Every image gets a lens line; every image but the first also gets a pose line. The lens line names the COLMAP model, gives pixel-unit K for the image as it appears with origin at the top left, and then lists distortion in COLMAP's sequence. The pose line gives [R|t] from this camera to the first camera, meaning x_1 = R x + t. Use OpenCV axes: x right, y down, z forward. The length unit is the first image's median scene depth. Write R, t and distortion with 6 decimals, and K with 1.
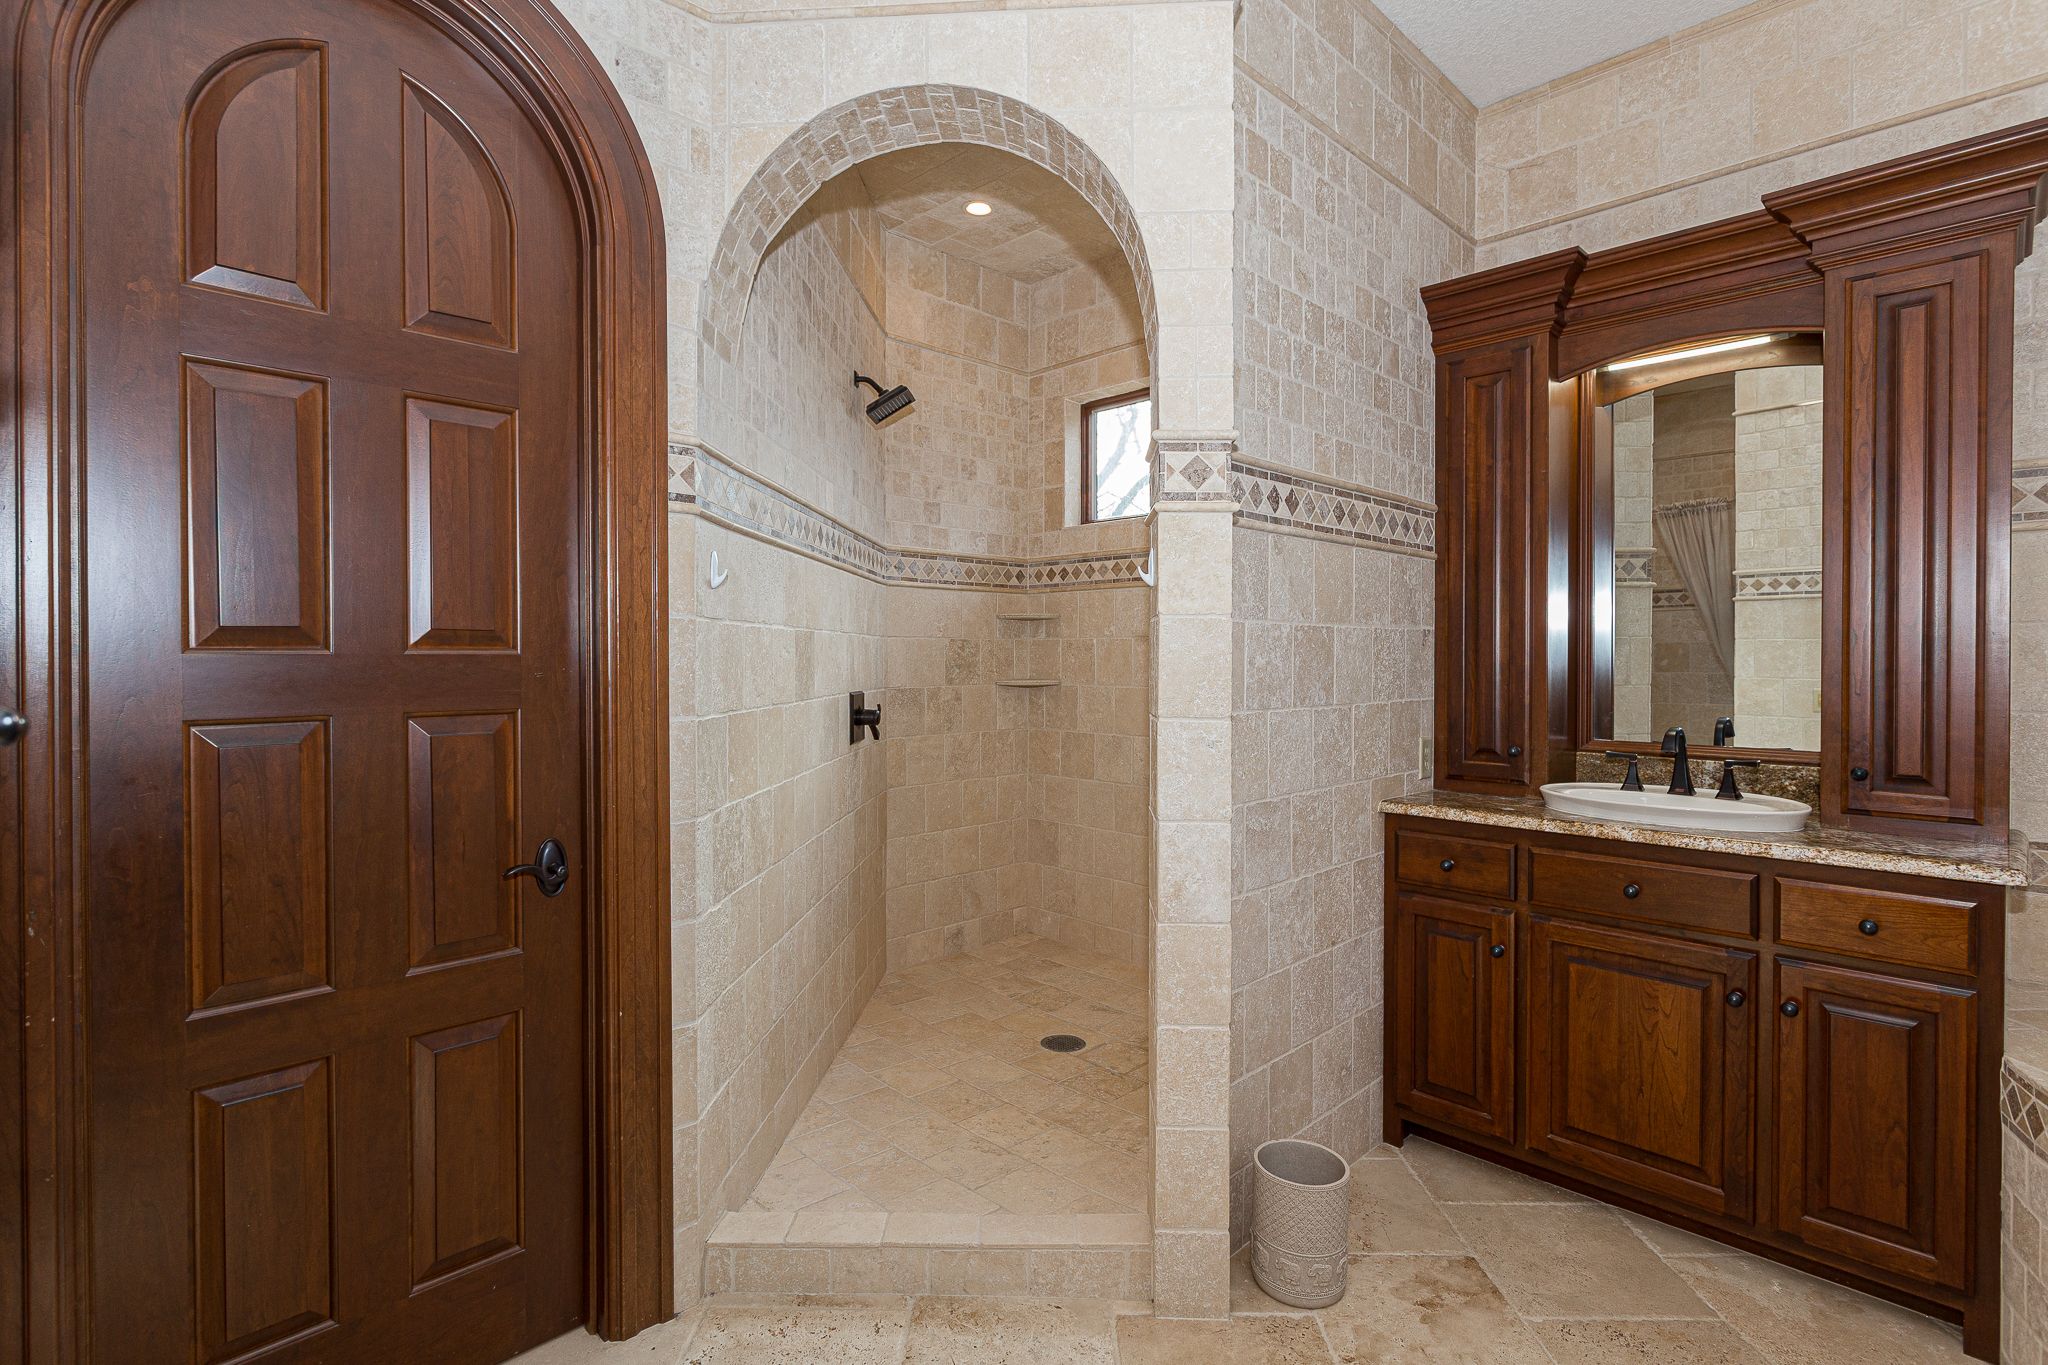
lens RADIAL K [[973.8, 0, 1043.2], [0, 973.8, 665.5], [0, 0, 1]] dist [0.001353, 0.000671]
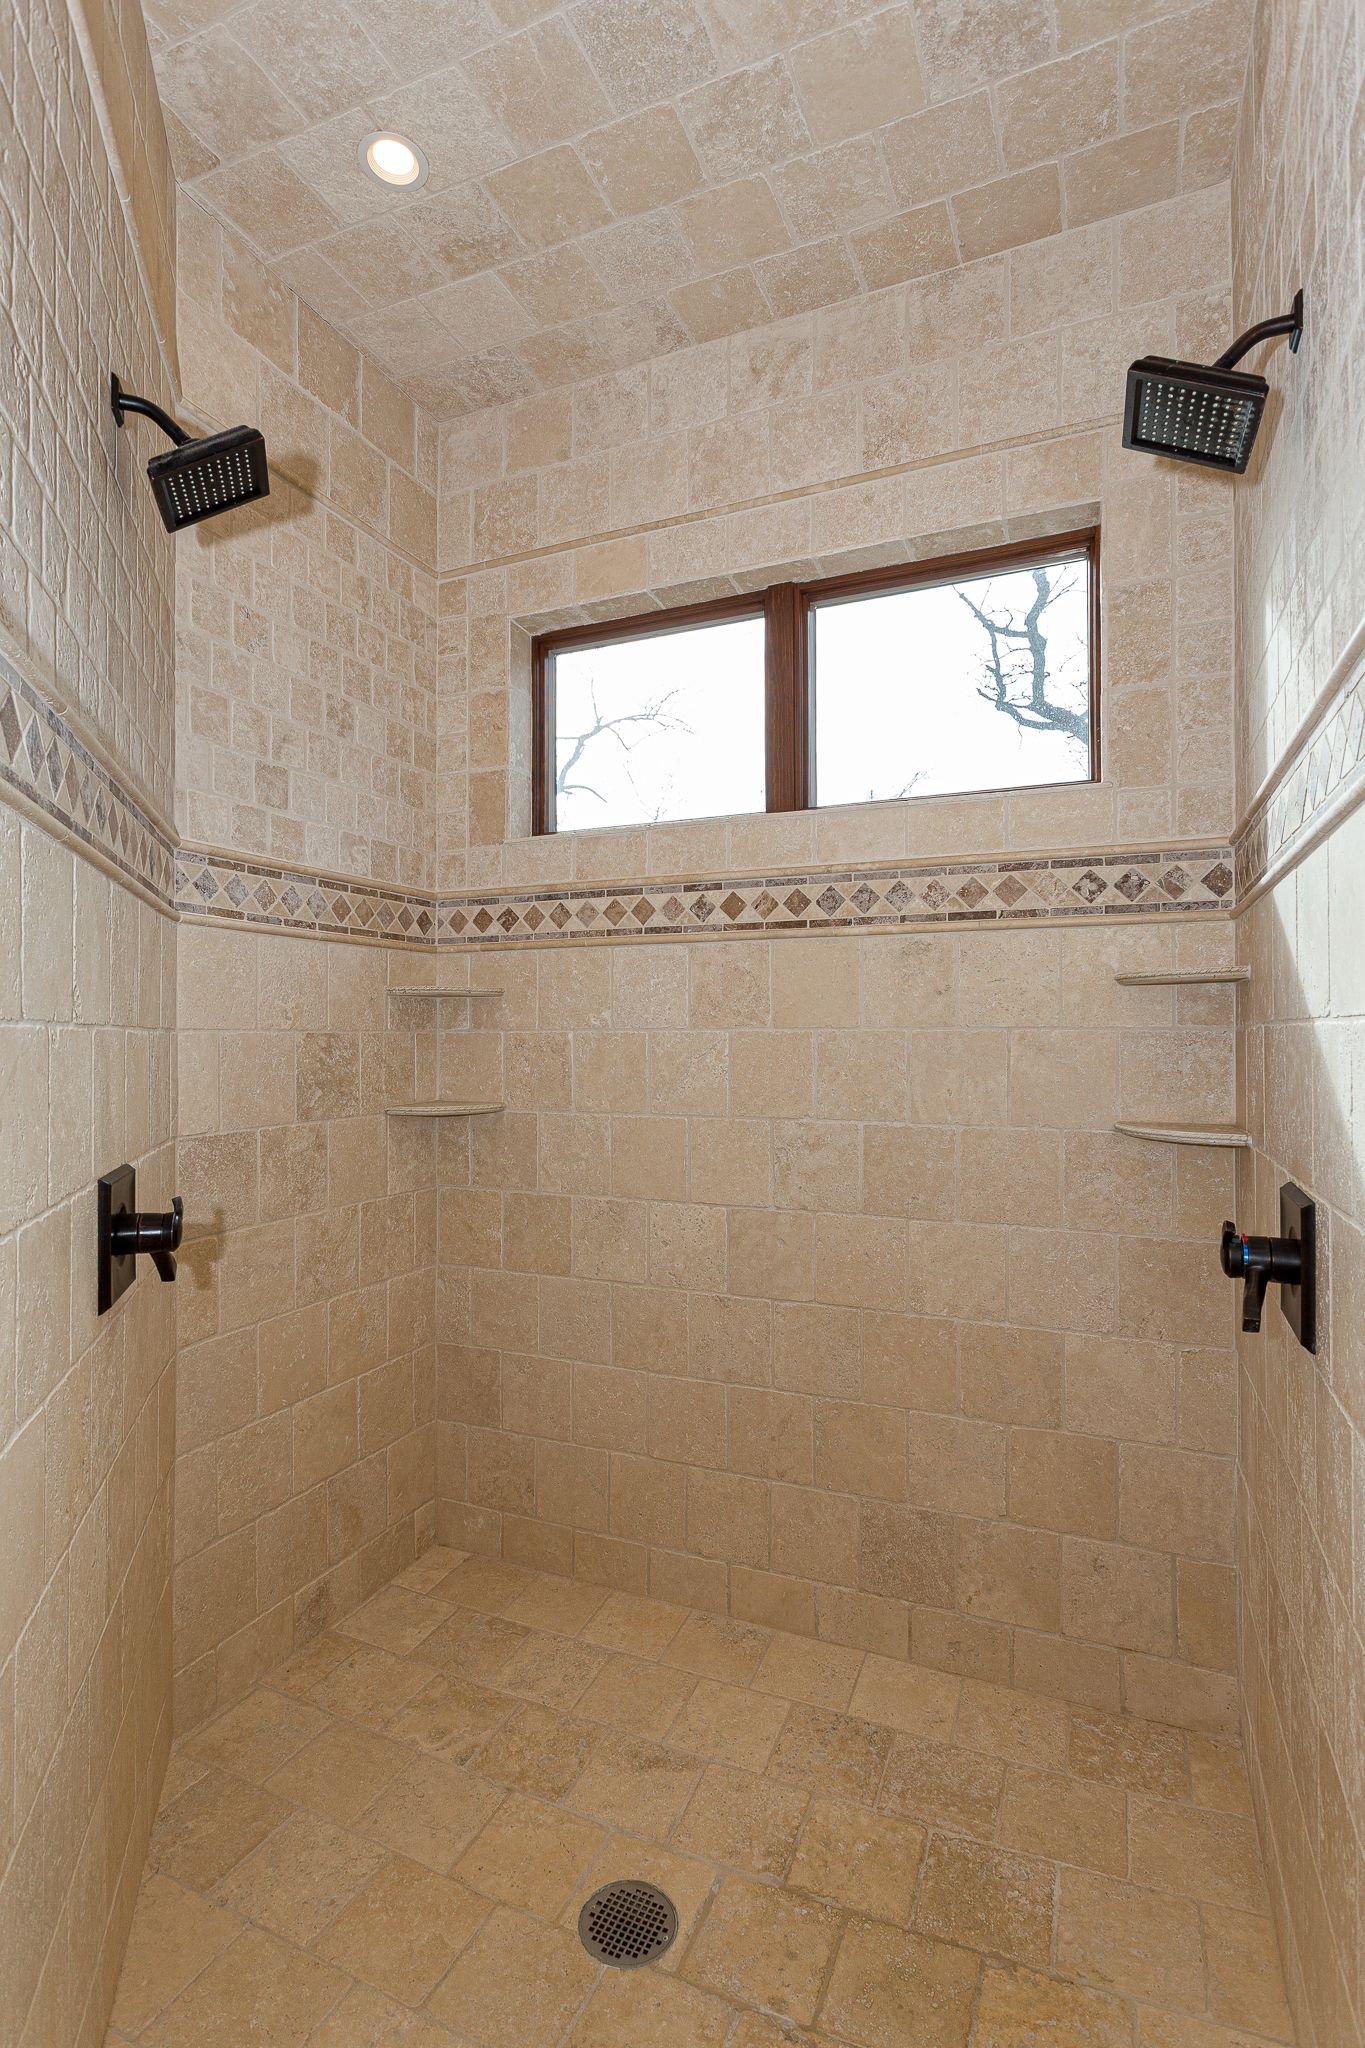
lens RADIAL K [[973.8, 0, 671.4], [0, 973.8, 1029.8], [0, 0, 1]] dist [0.001353, 0.000671]
pose [[0.933797, 0.000596, 0.357802, -0.097967], [0.005651, 0.999849, -0.016415, -0.018914], [-0.357758, 0.017350, 0.933653, 0.437166]]
